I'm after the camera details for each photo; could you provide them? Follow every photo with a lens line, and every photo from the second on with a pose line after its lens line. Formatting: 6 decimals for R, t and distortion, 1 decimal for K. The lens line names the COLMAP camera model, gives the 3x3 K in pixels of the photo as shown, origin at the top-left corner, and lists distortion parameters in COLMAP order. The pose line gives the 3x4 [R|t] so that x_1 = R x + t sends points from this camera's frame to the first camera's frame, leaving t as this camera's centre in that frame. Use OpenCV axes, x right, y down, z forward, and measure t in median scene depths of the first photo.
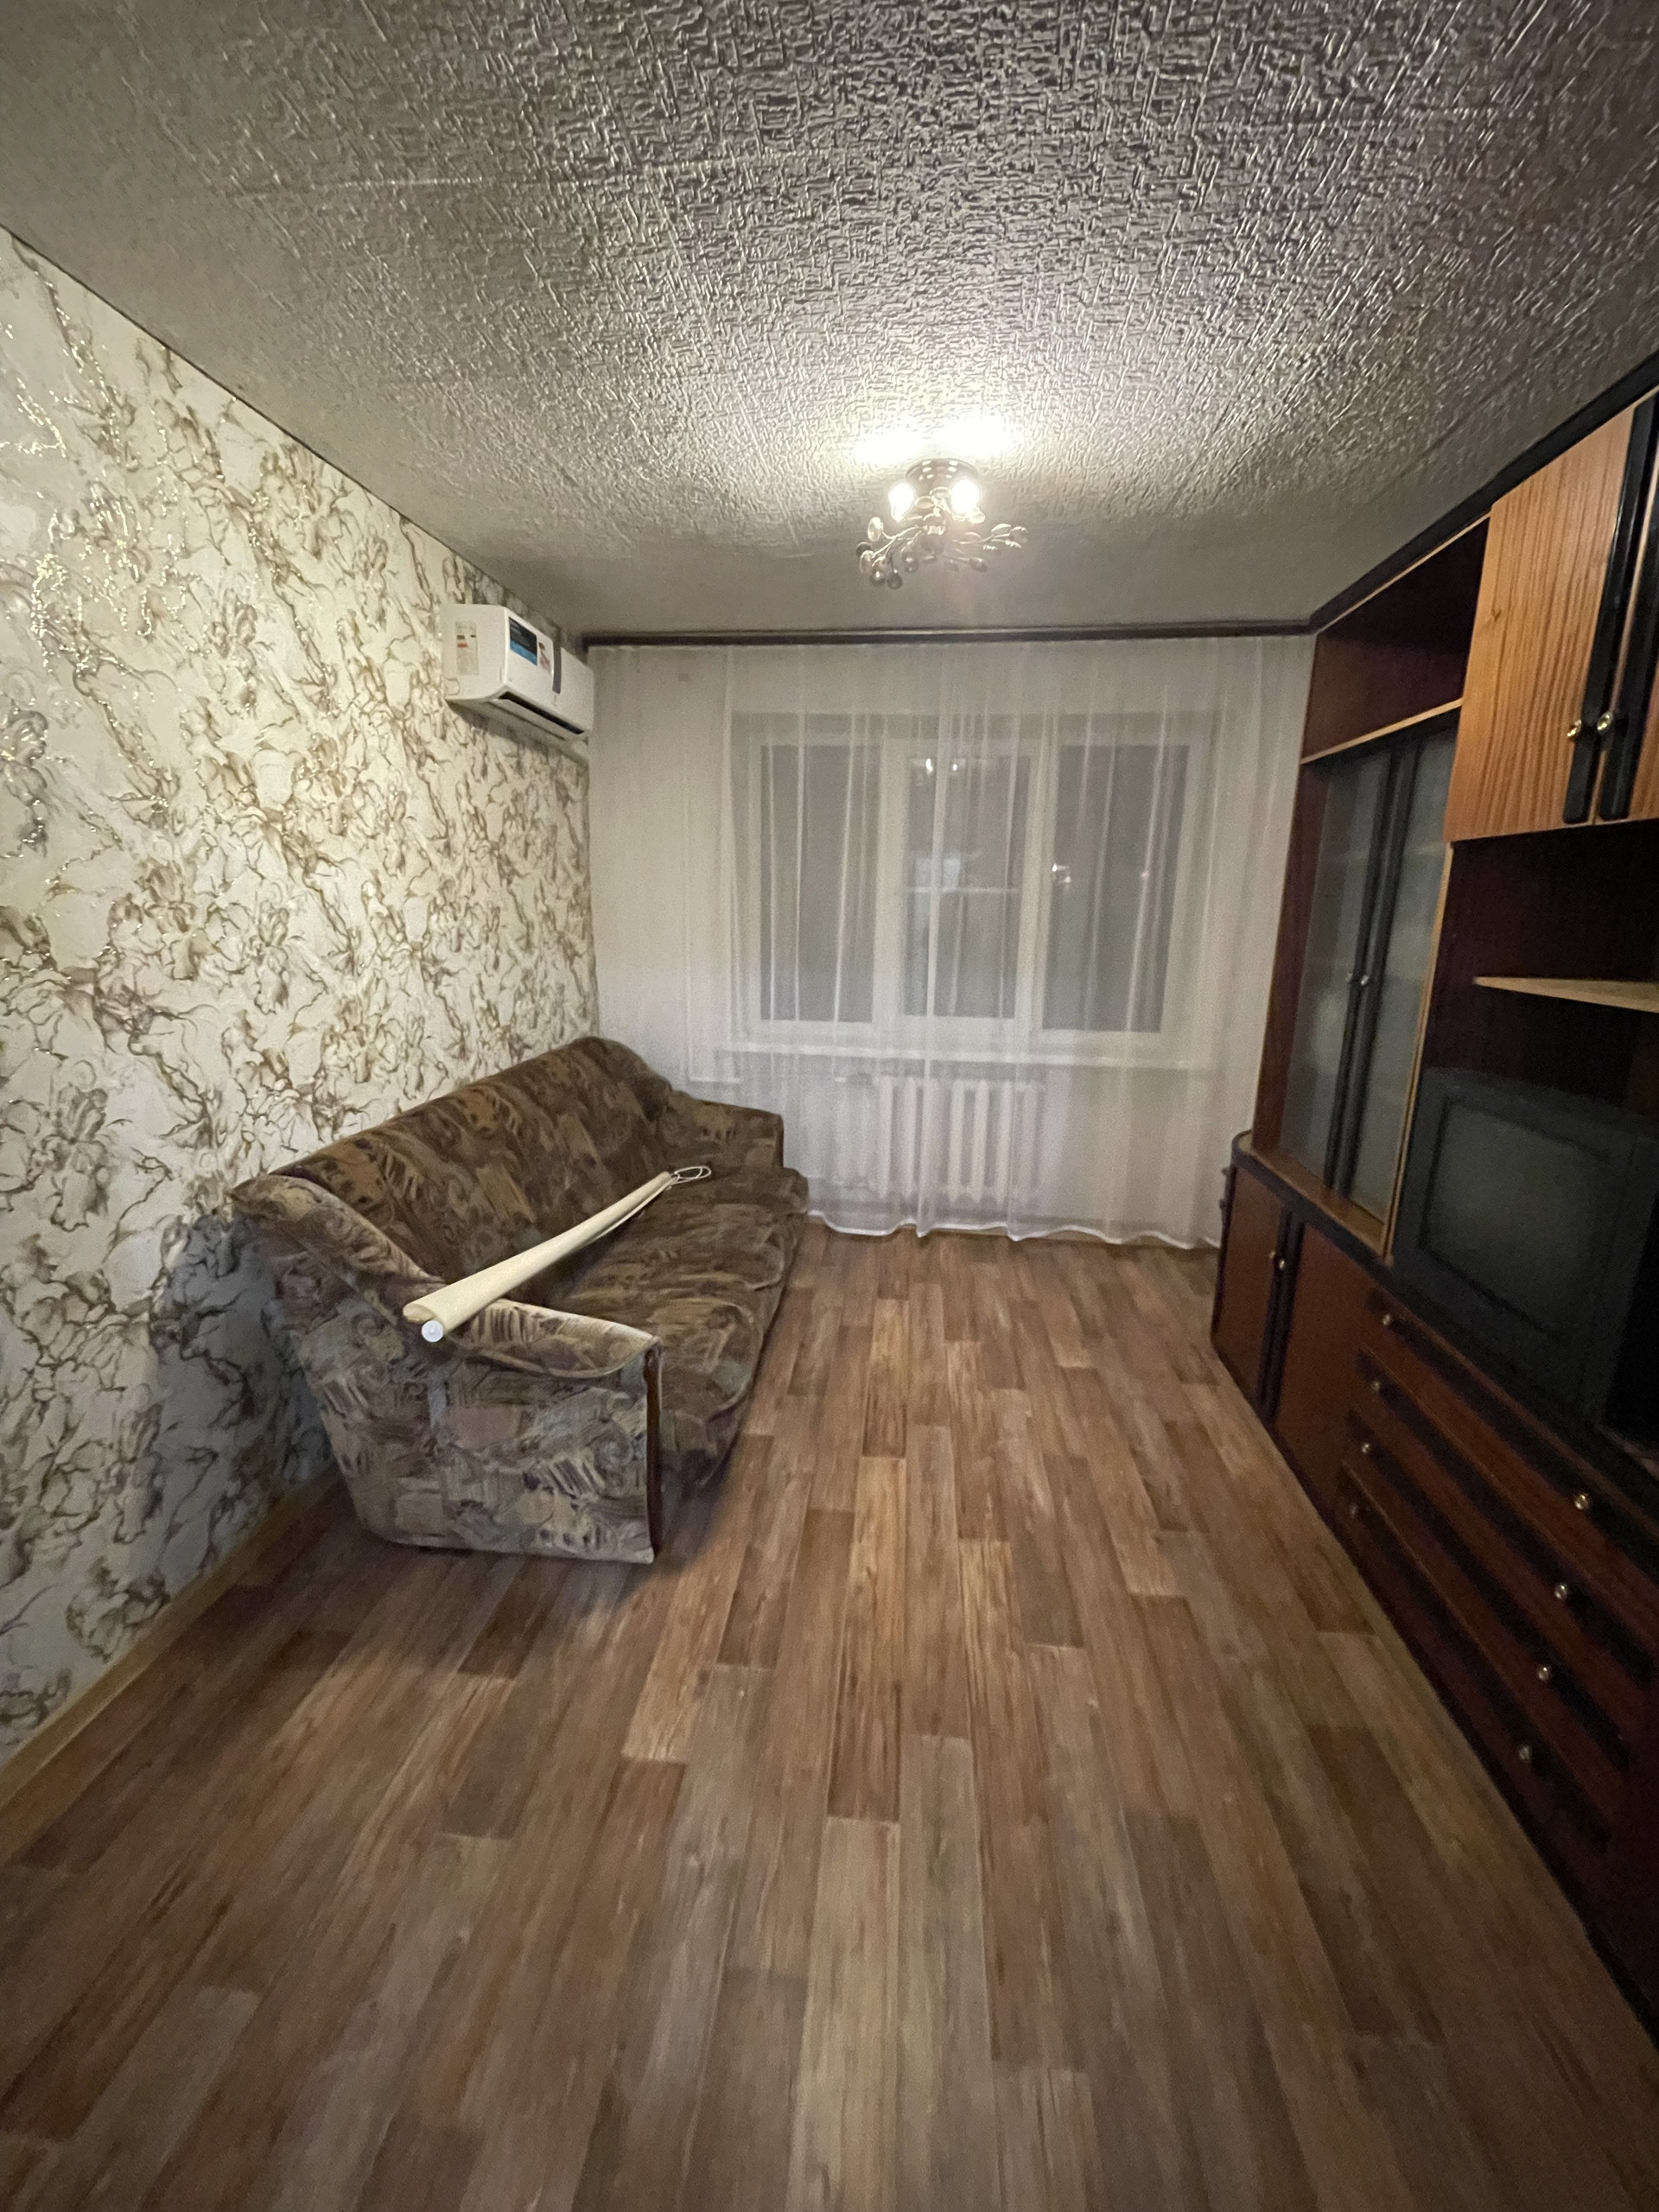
lens RADIAL K [[891.5, 0, 832.7], [0, 891.5, 1105.7], [0, 0, 1]] dist [-0.006841, 0.000112]
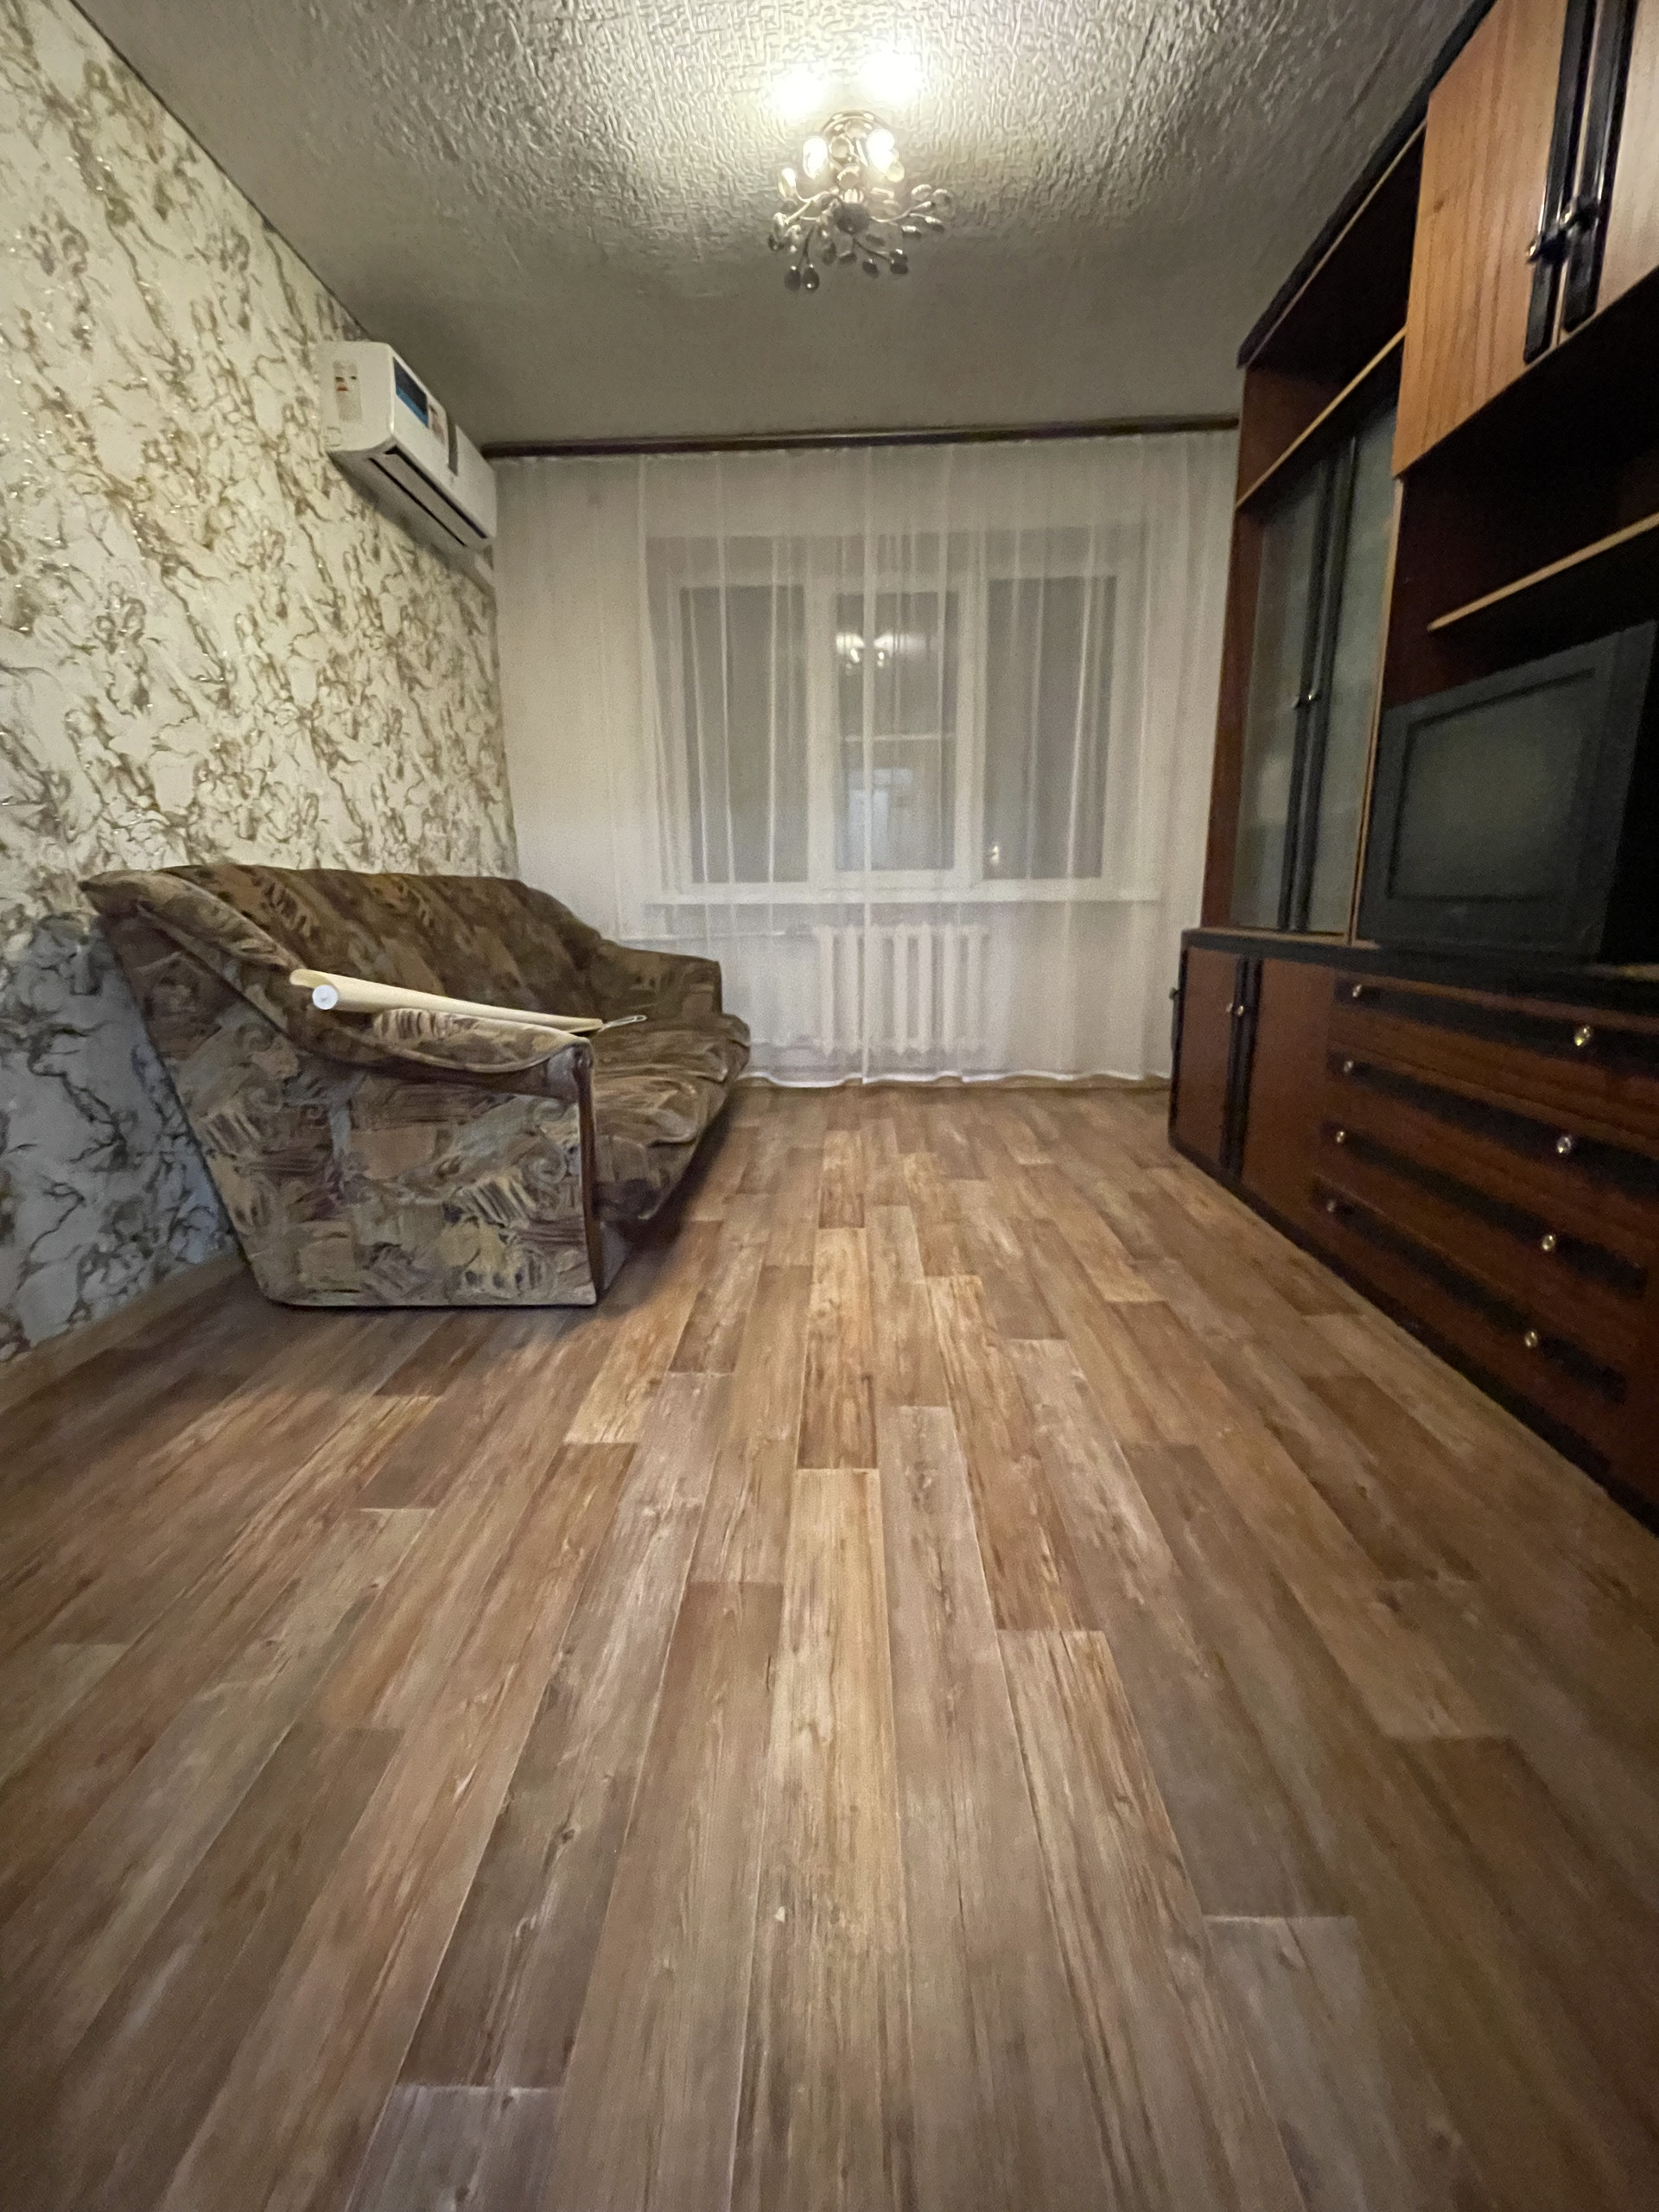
lens RADIAL K [[887.3, 0, 833.9], [0, 887.3, 1110.1], [0, 0, 1]] dist [-0.006178, -0.000107]
pose [[0.996708, -0.045970, 0.066782, -0.008141], [0.045632, 0.998937, 0.006575, 0.273464], [-0.067013, -0.003506, 0.997746, 0.066308]]
